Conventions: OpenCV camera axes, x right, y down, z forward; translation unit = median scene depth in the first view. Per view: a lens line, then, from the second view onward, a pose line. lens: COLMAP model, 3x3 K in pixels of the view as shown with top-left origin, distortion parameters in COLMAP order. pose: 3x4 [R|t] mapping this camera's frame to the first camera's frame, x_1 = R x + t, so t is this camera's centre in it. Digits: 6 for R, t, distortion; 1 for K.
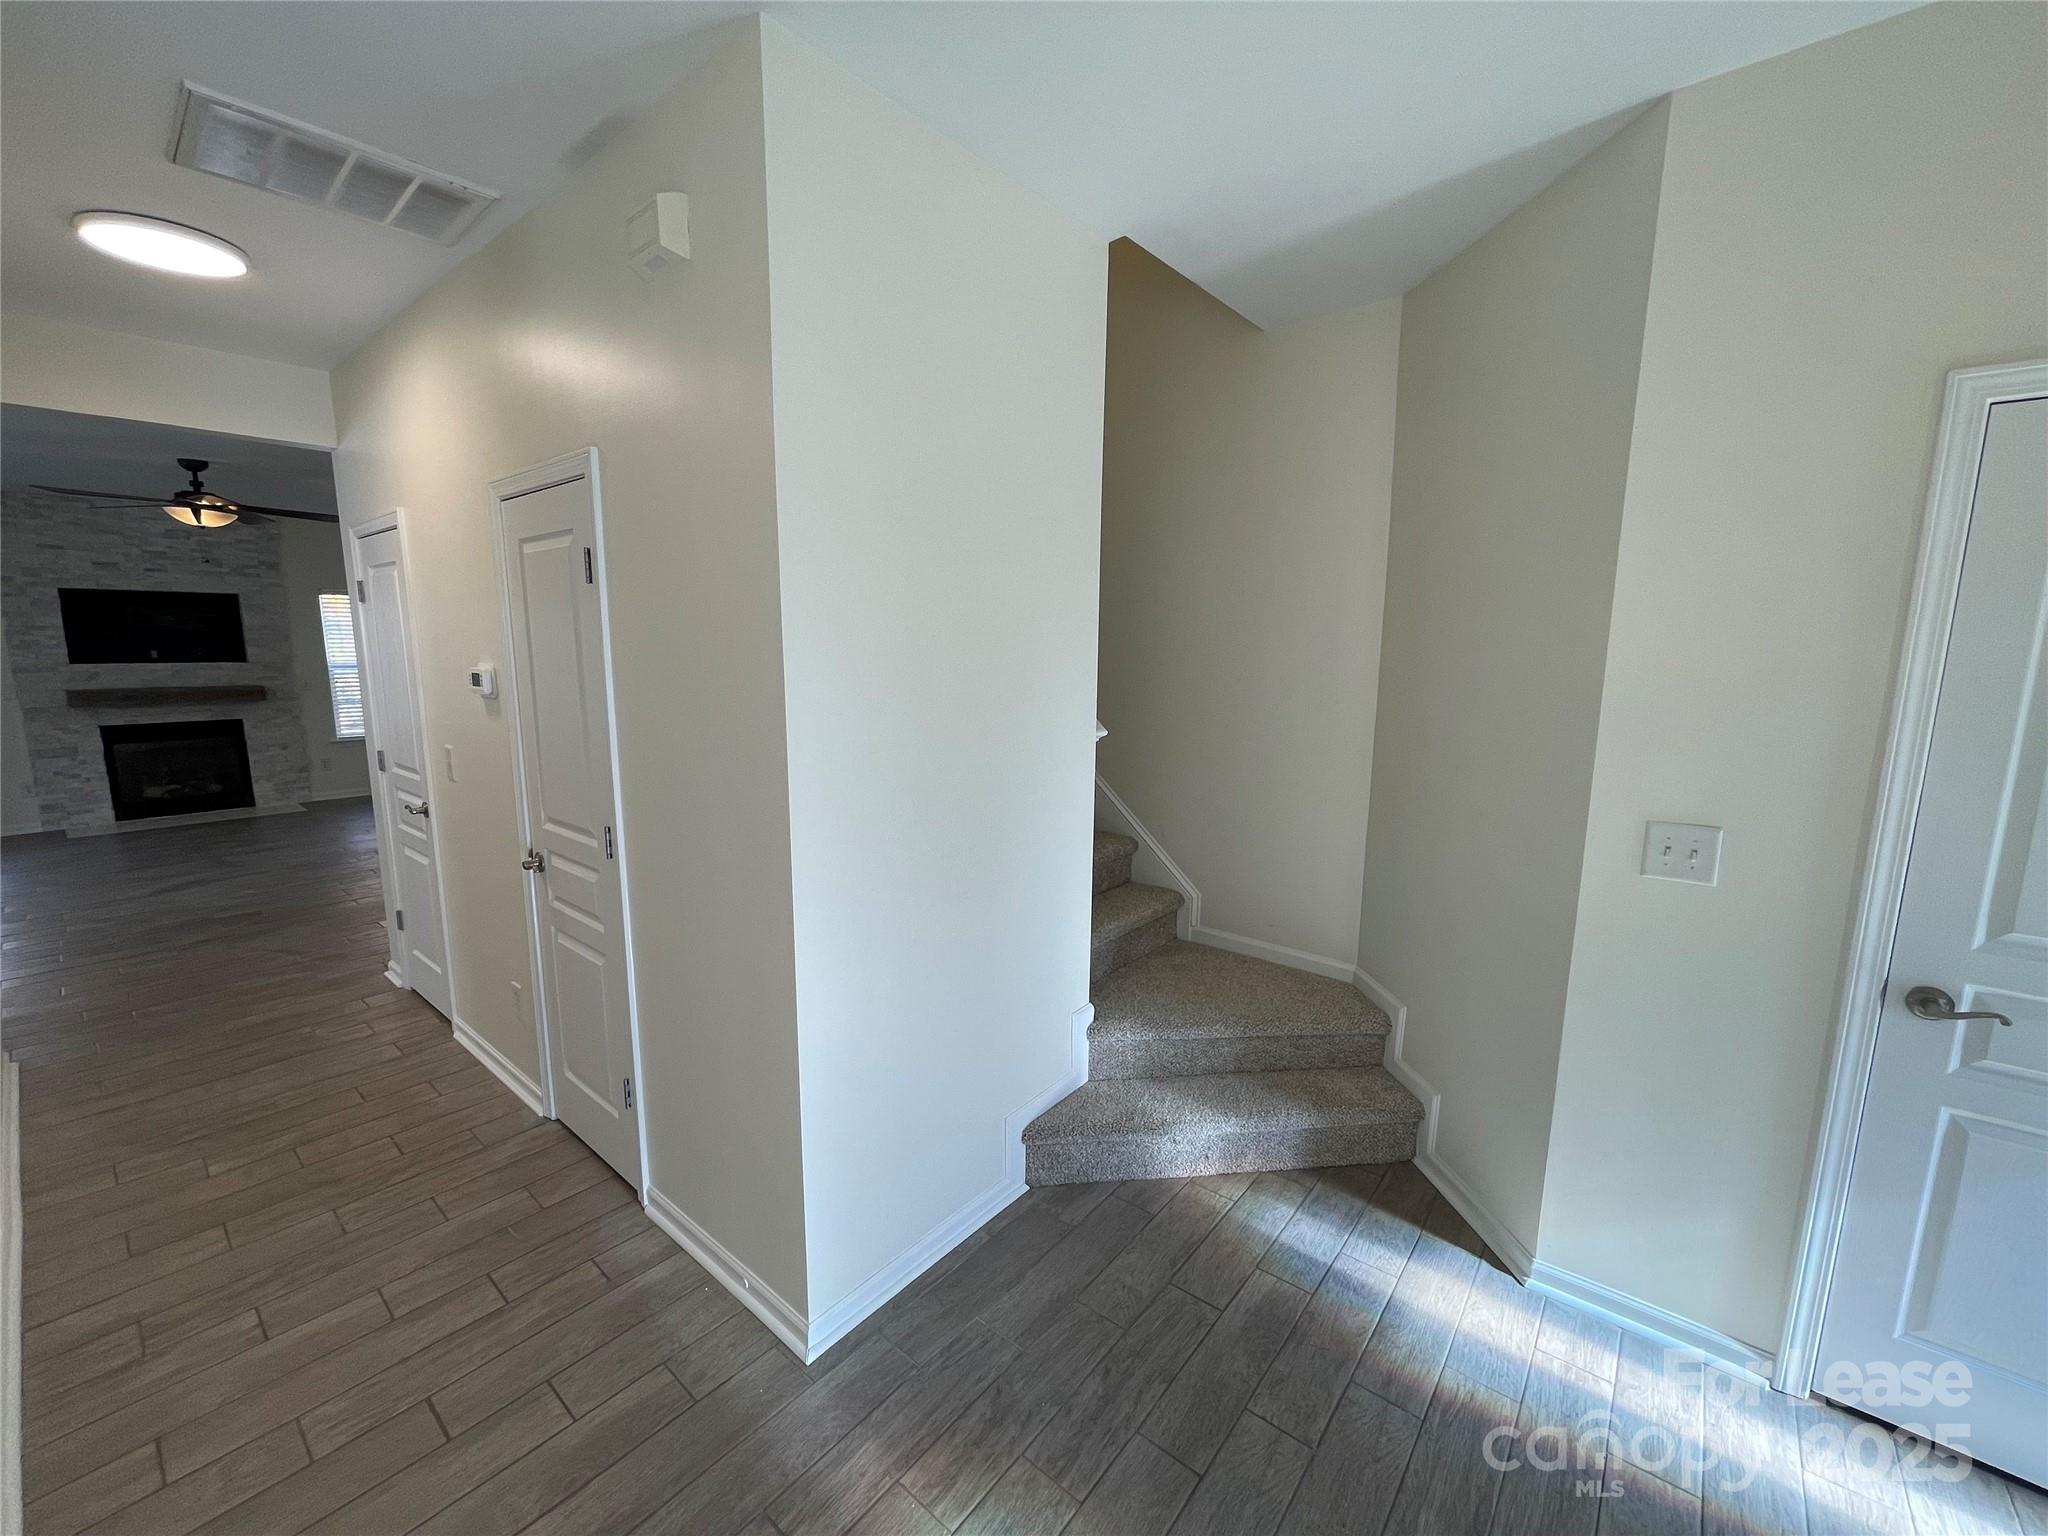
lens RADIAL K [[825.0, 0, 1032.8], [0, 825.0, 772.8], [0, 0, 1]] dist [-0.001704, -0.001209]
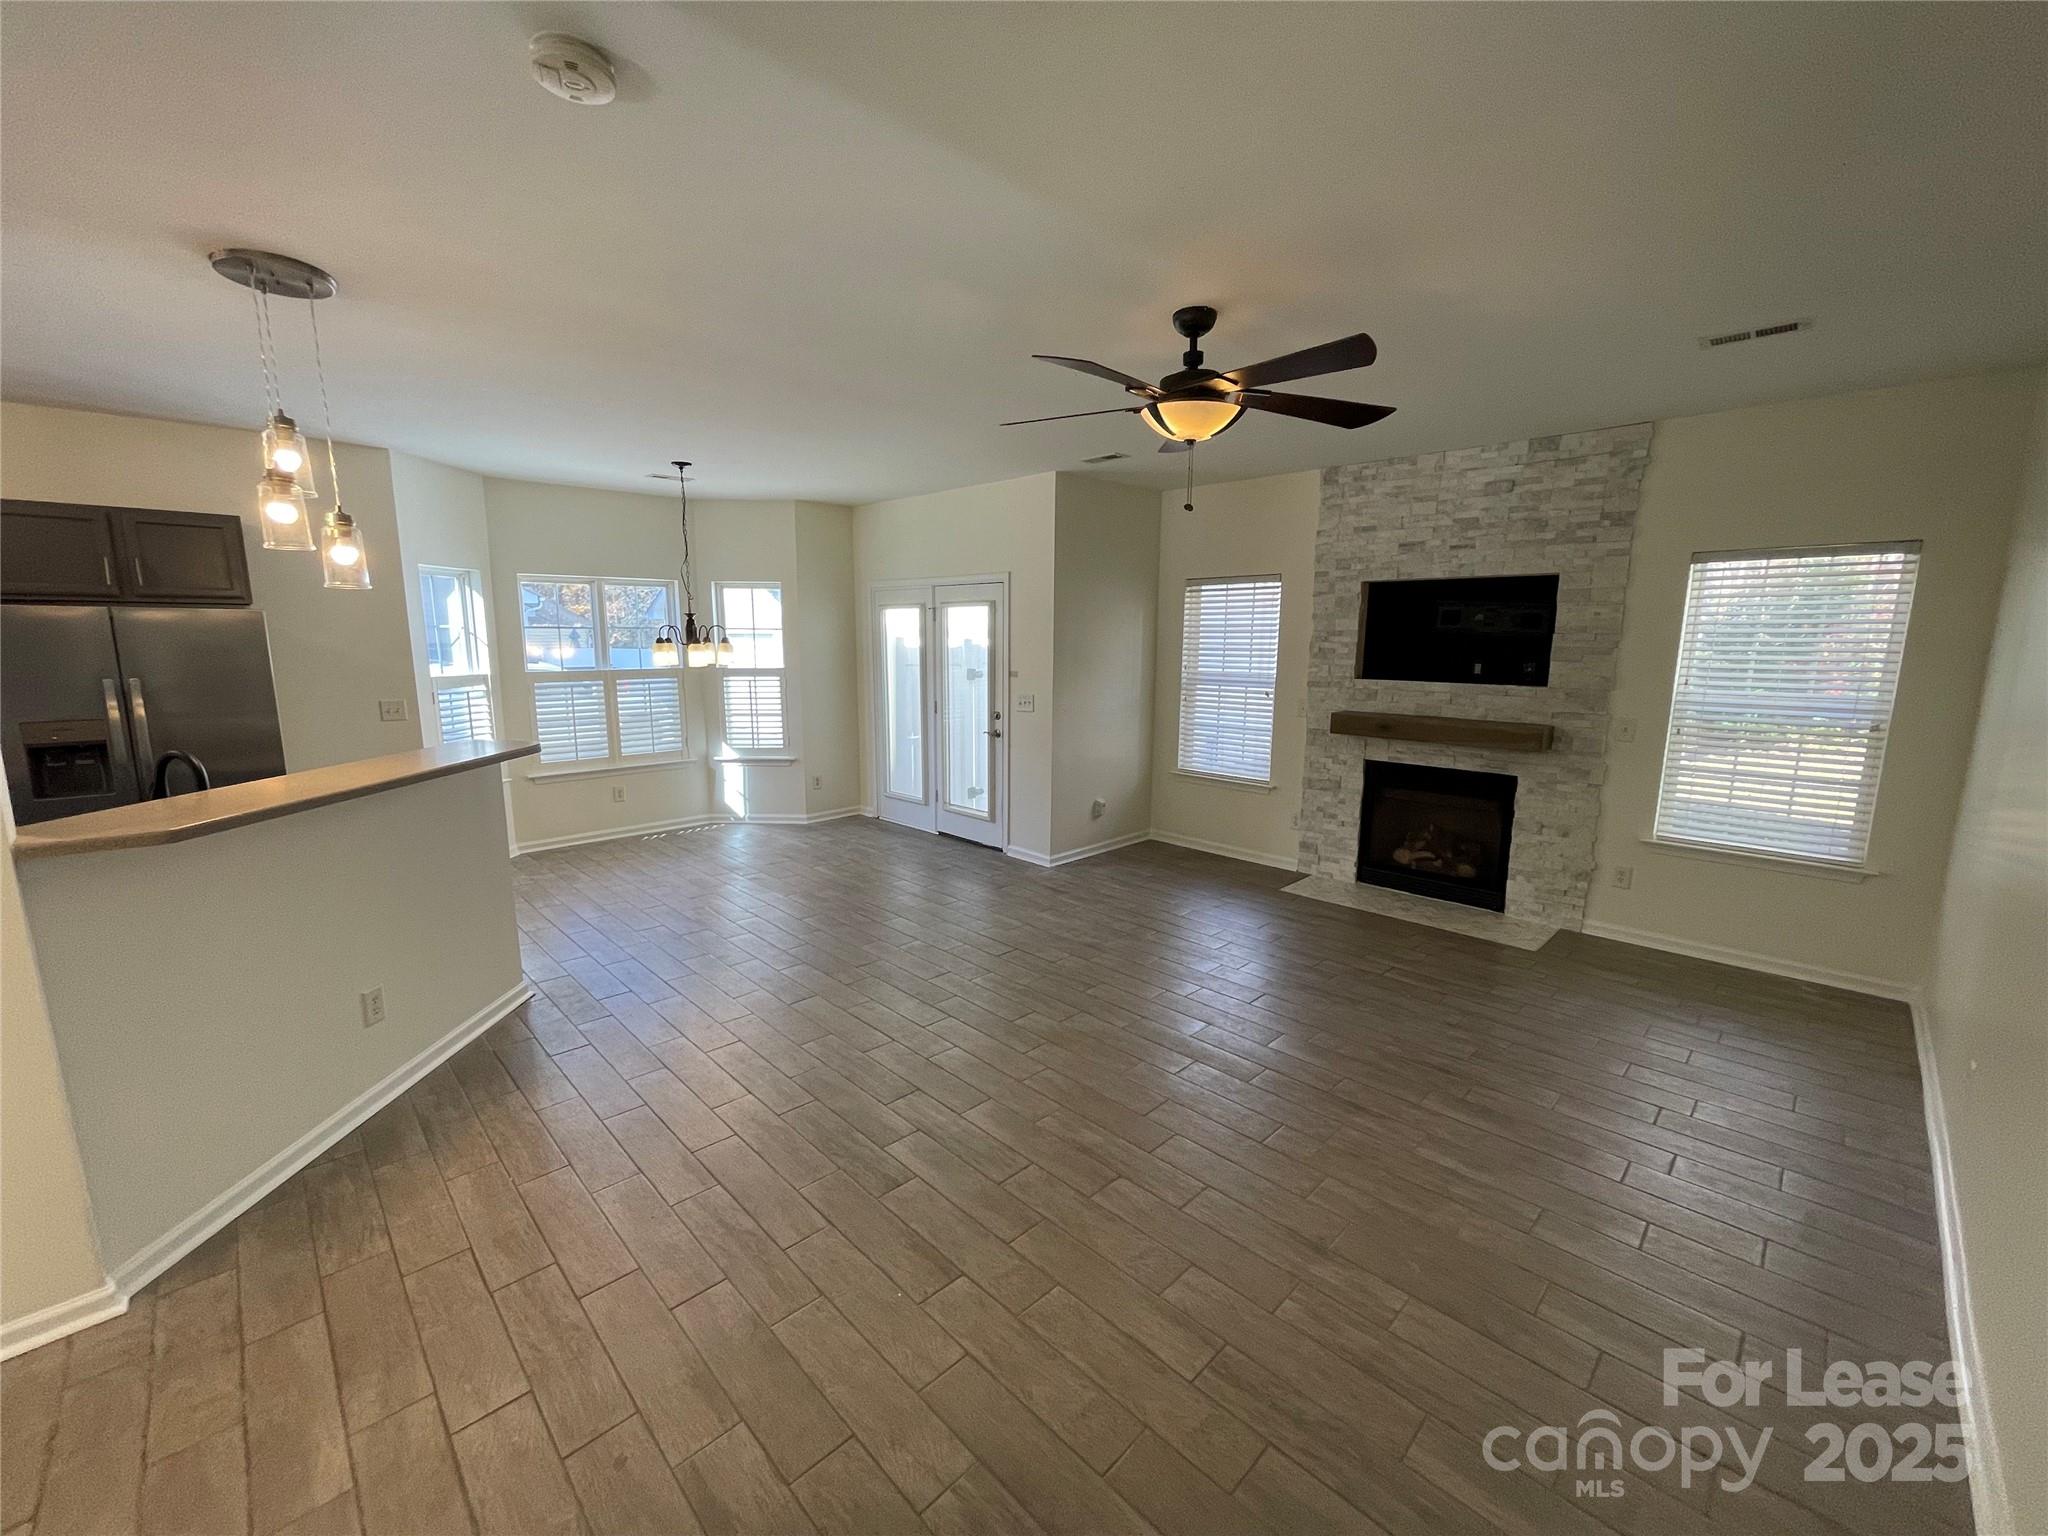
lens RADIAL K [[825.0, 0, 1028.6], [0, 825.0, 776.4], [0, 0, 1]] dist [-0.001704, -0.001209]
pose [[-0.101767, 0.159824, -0.981886, -0.337181], [-0.161747, 0.971218, 0.174852, -0.125858], [0.981571, 0.176611, -0.072987, 0.746149]]
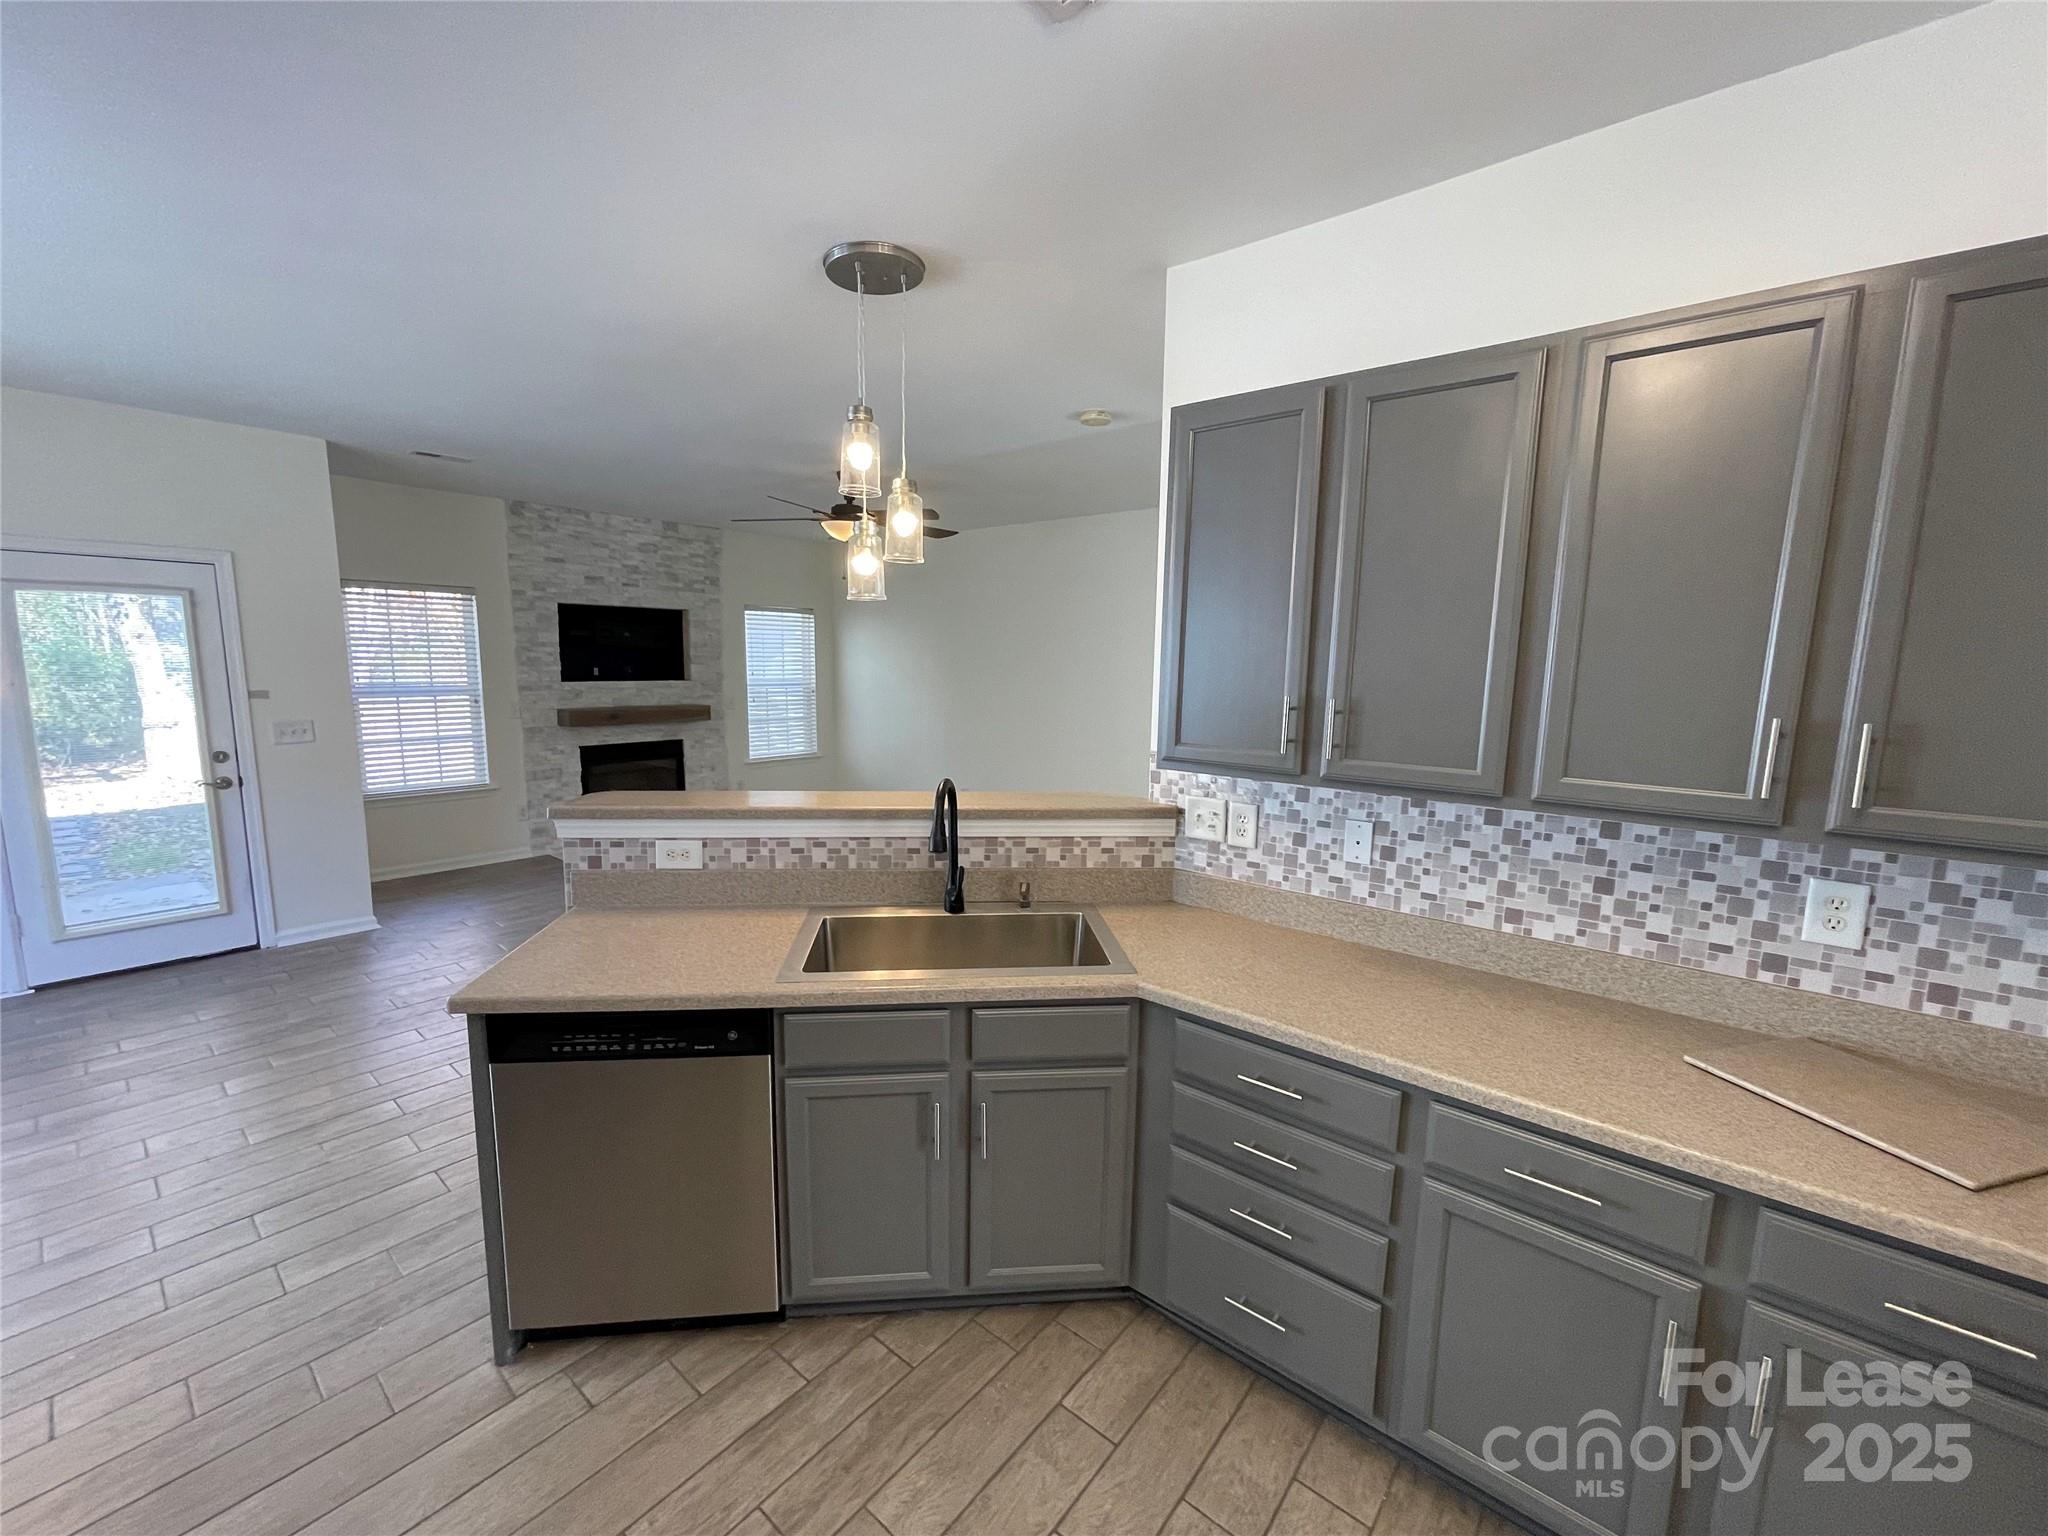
lens RADIAL K [[825.0, 0, 1018.1], [0, 825.0, 766.9], [0, 0, 1]] dist [-0.001704, -0.001209]
pose [[0.999863, 0.005756, -0.015537, -0.607833], [-0.006158, 0.999644, -0.025964, -0.011256], [0.015382, 0.026056, 0.999542, 0.047681]]
